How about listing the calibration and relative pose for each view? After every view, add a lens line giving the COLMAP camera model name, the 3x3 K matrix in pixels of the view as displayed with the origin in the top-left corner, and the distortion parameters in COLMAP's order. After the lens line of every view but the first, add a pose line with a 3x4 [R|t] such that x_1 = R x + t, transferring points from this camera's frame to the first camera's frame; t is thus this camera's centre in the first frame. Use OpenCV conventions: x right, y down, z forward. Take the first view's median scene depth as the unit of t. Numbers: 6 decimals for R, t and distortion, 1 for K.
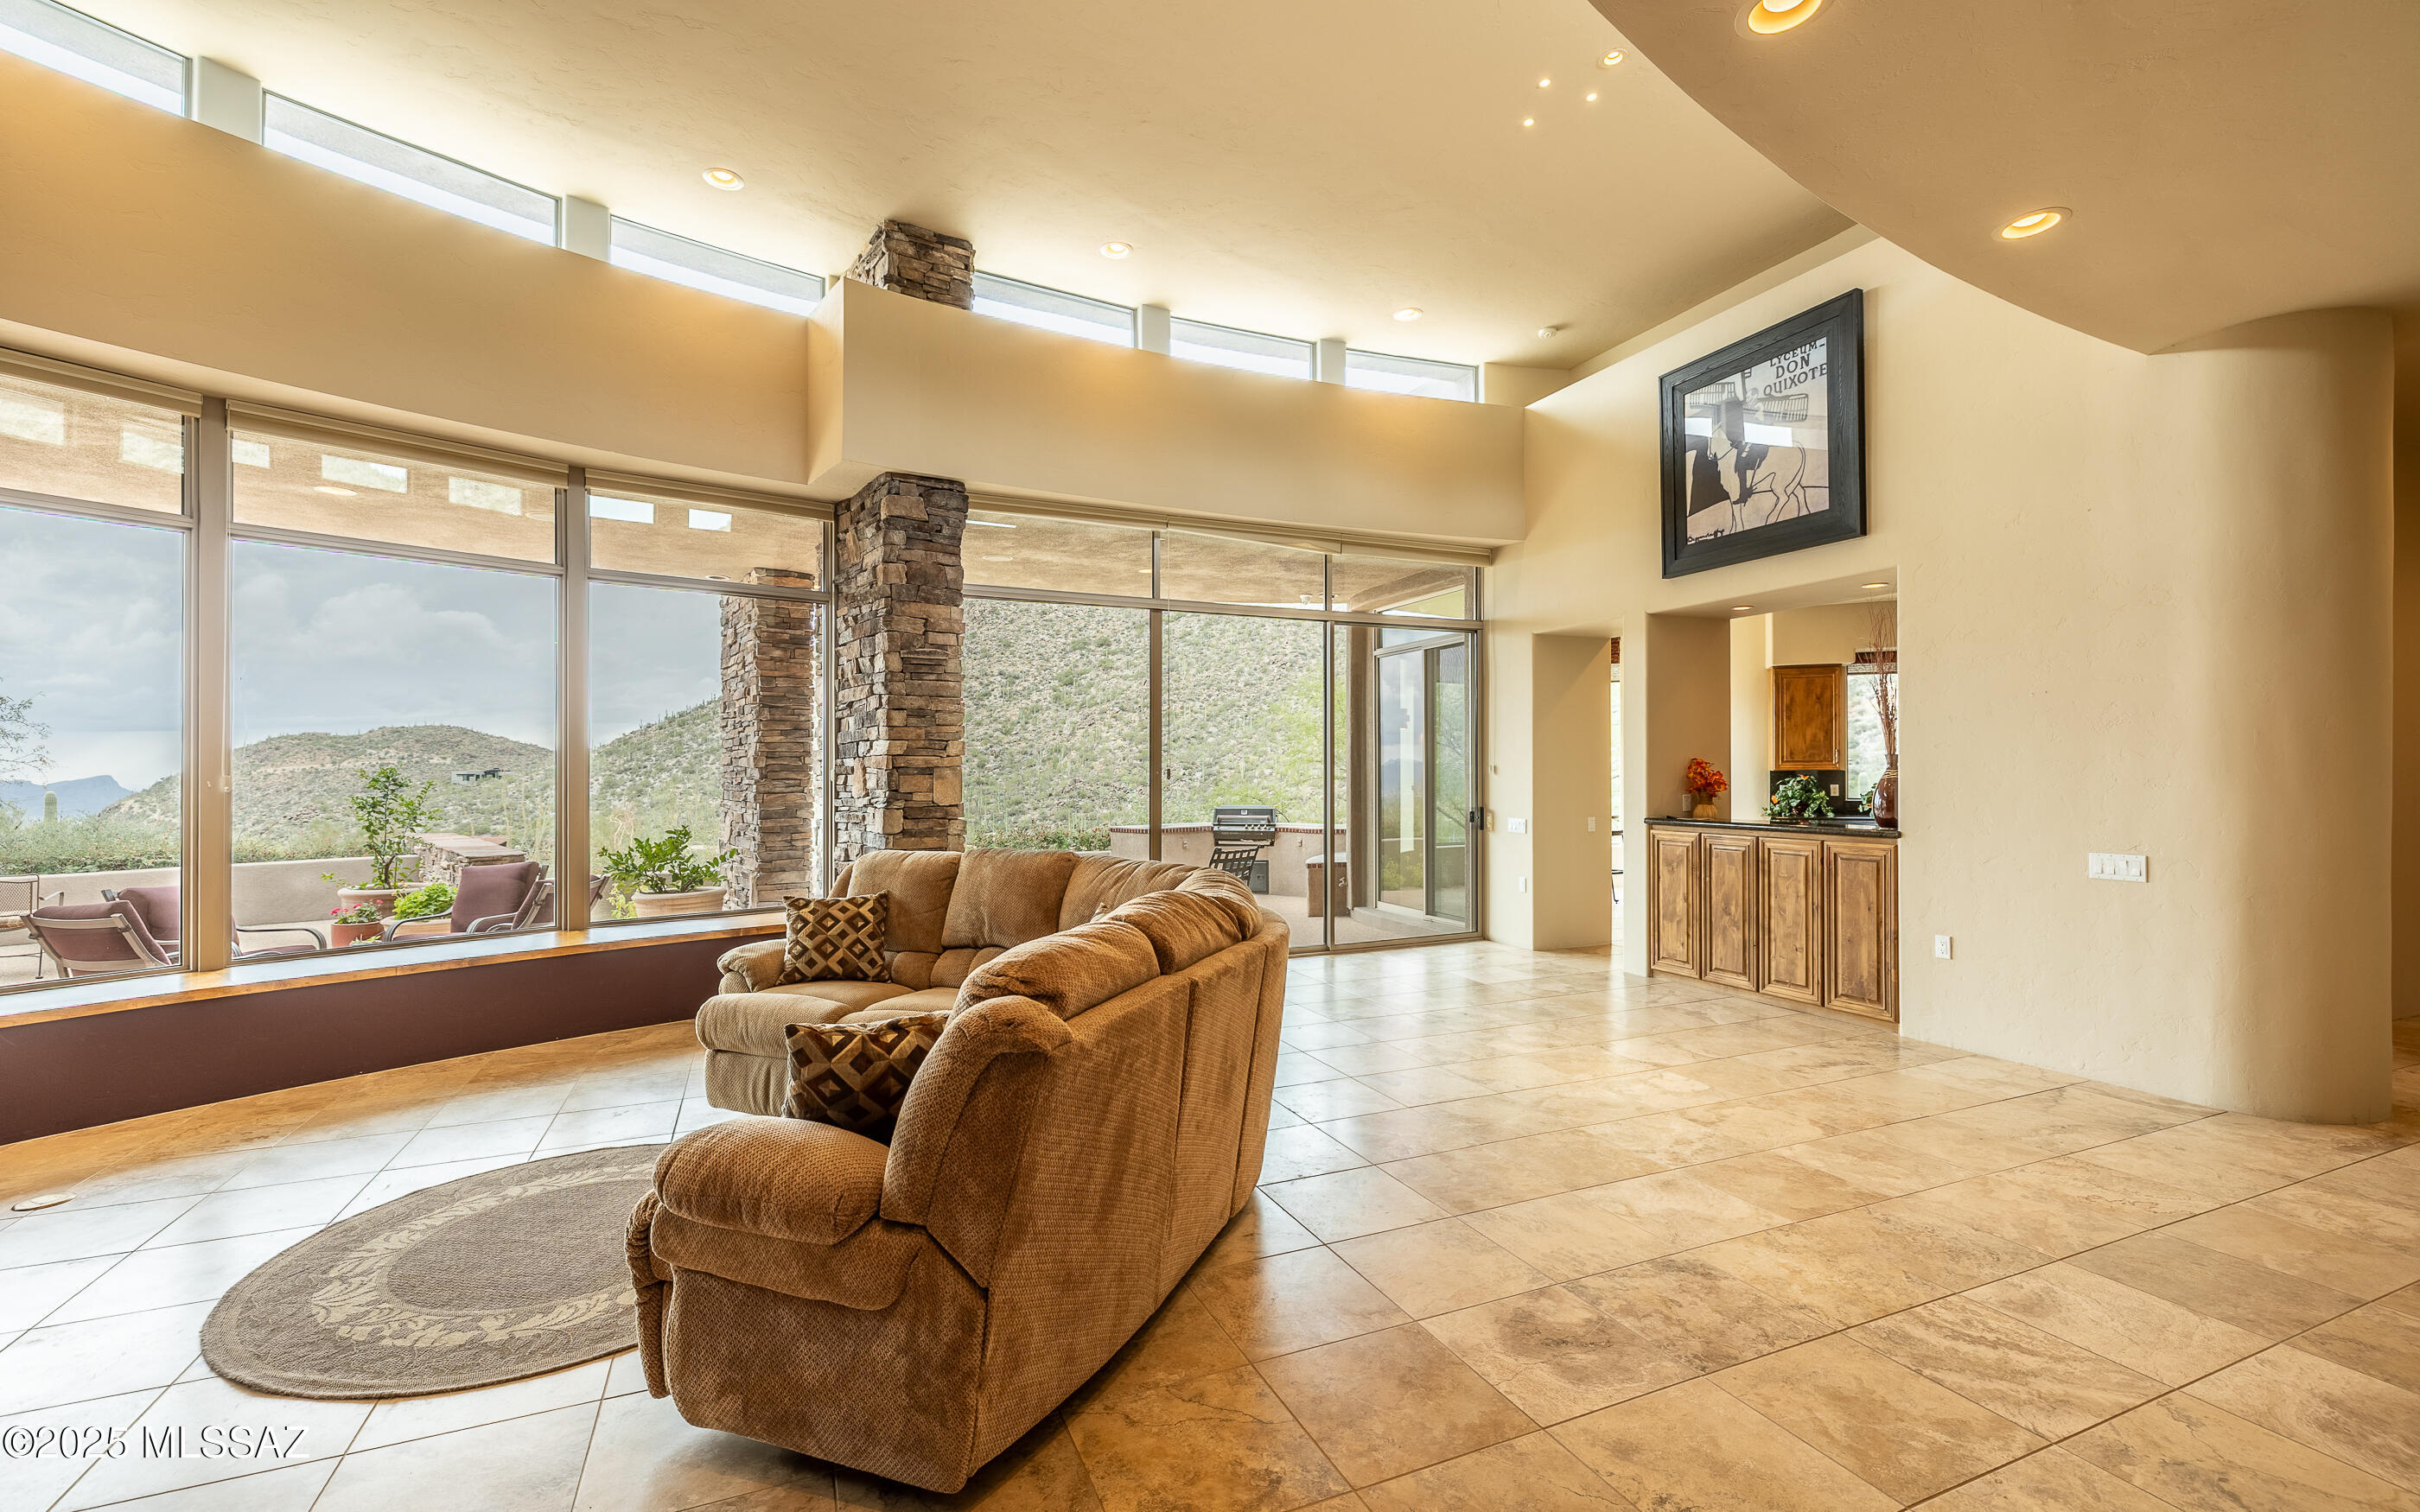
lens RADIAL K [[1022.2, 0, 1199.4], [0, 1022.2, 781.9], [0, 0, 1]] dist [0.000692, -0.000423]
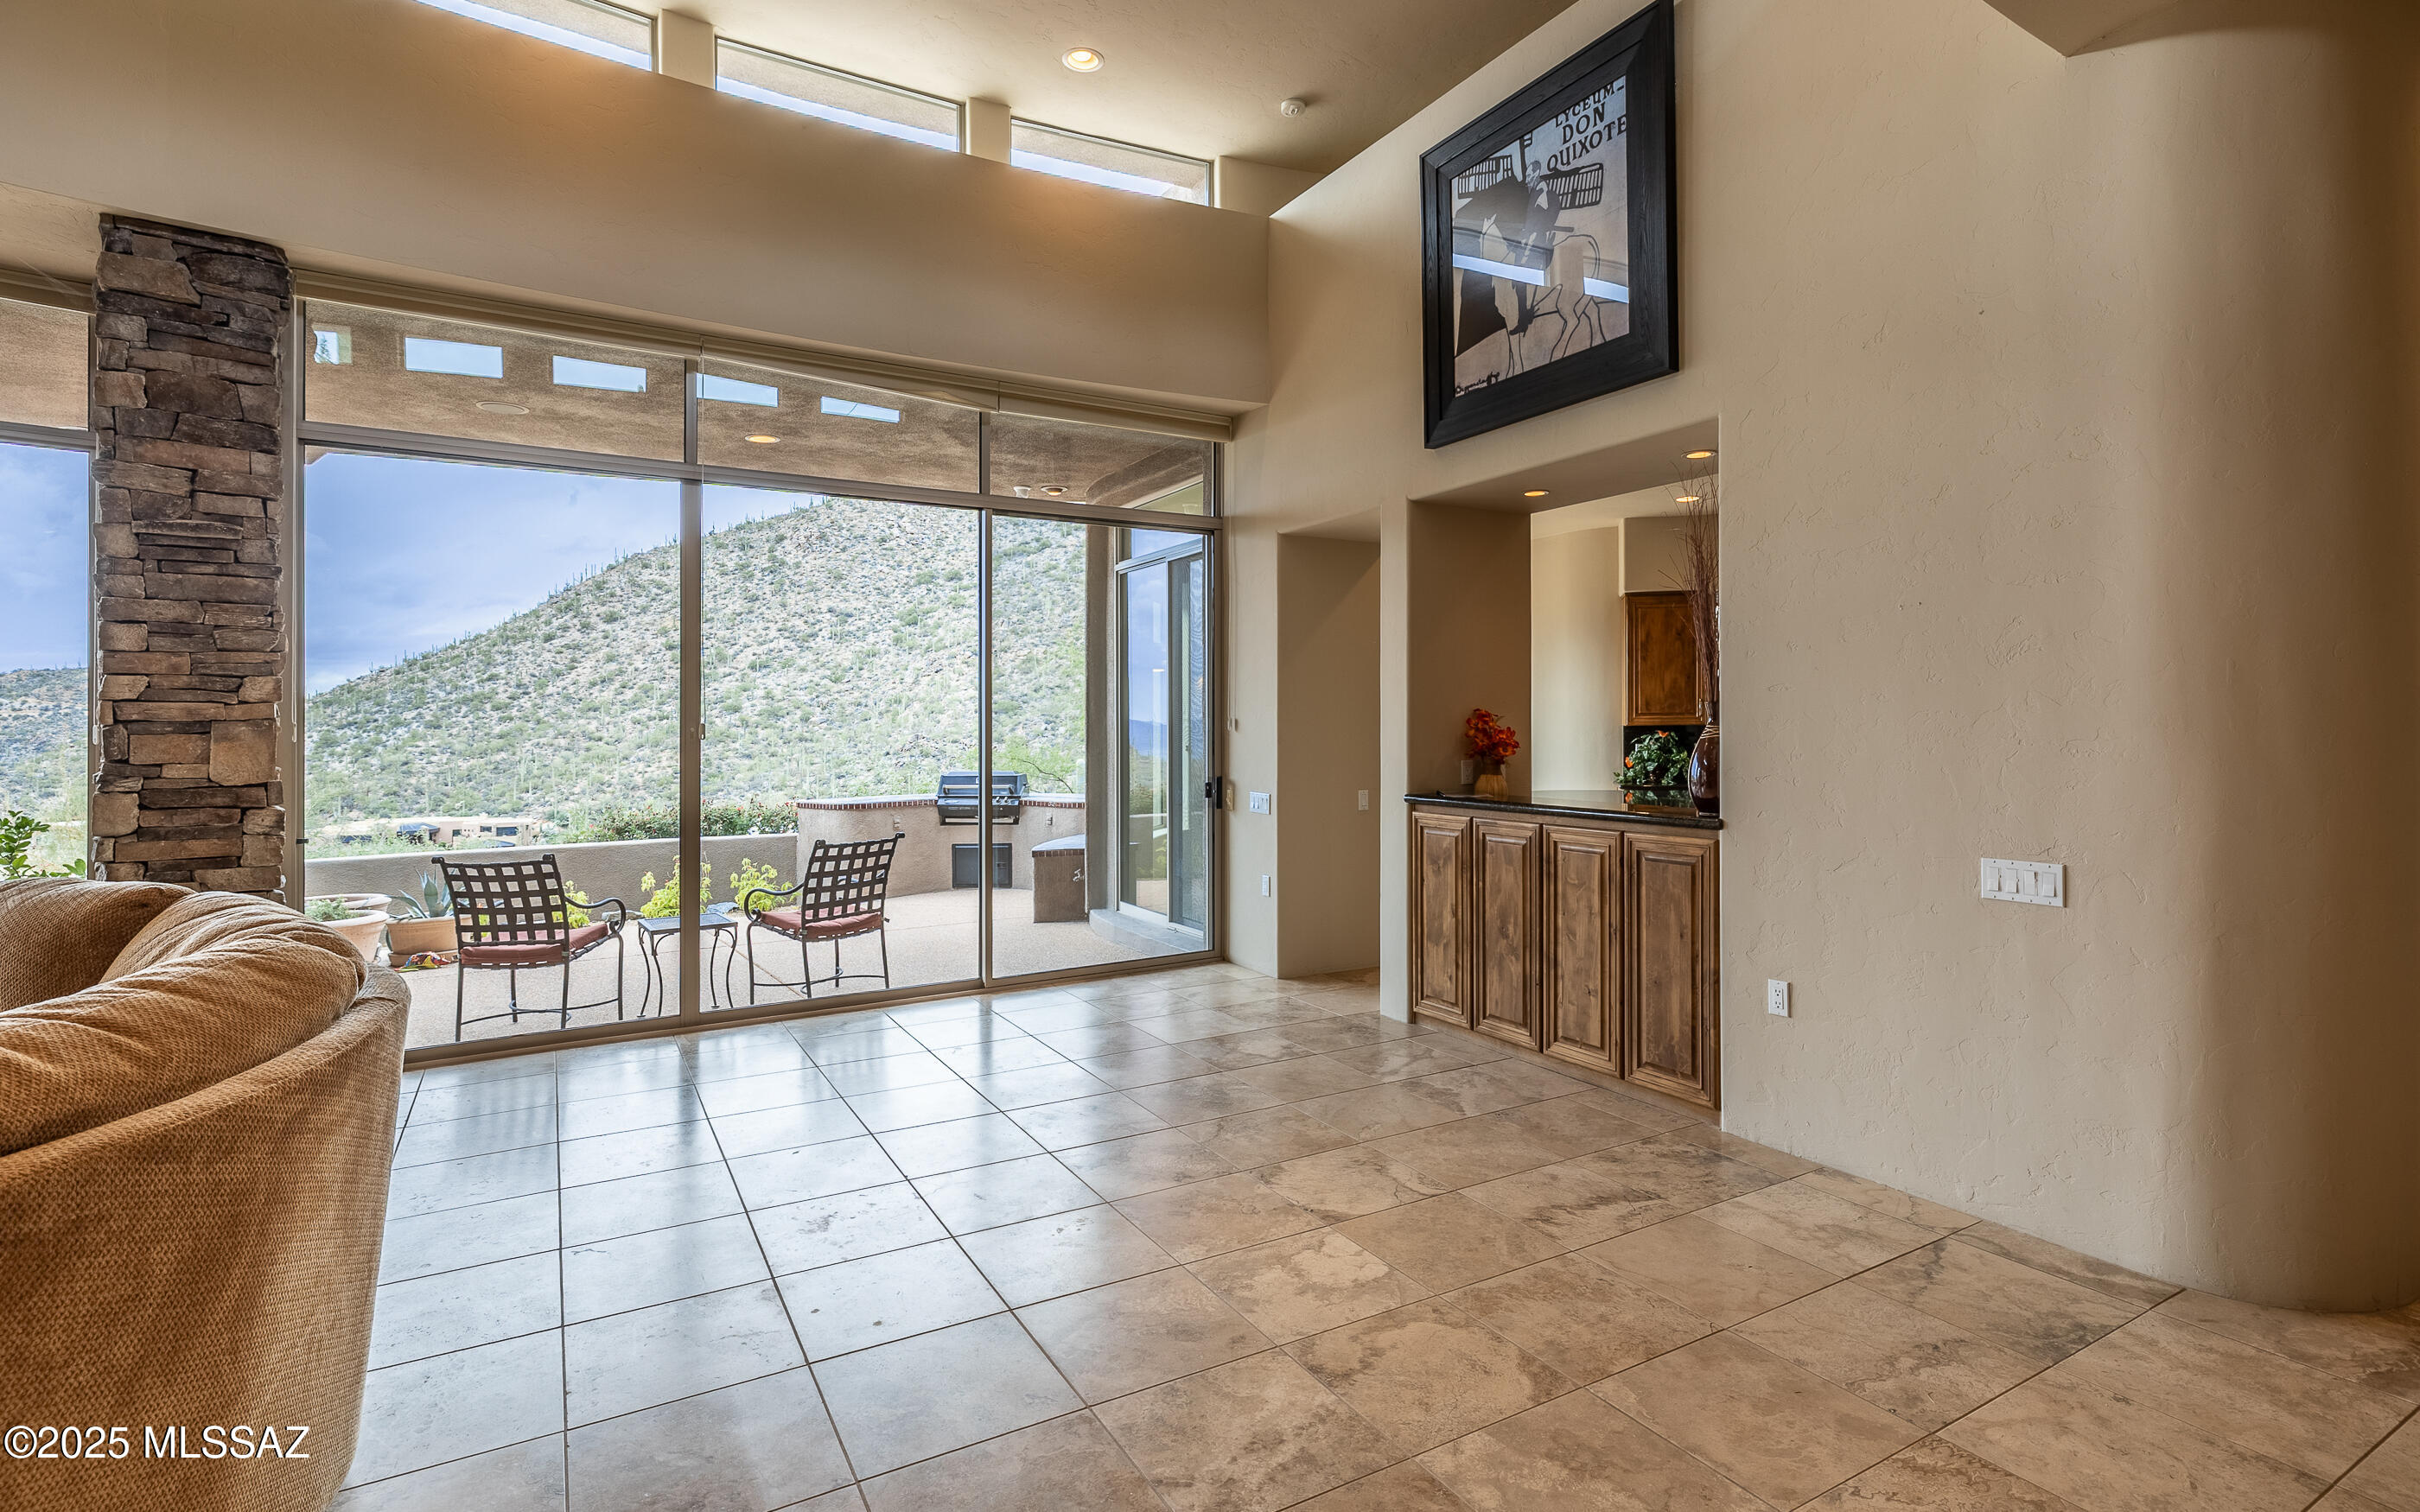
lens RADIAL K [[1151.3, 0, 1221.0], [0, 1151.3, 740.6], [0, 0, 1]] dist [-0.000914, -0.000087]
pose [[0.992399, -0.001868, 0.123046, 0.236072], [0.001541, 0.999995, 0.002756, -0.003944], [-0.123050, -0.002546, 0.992397, 0.262620]]
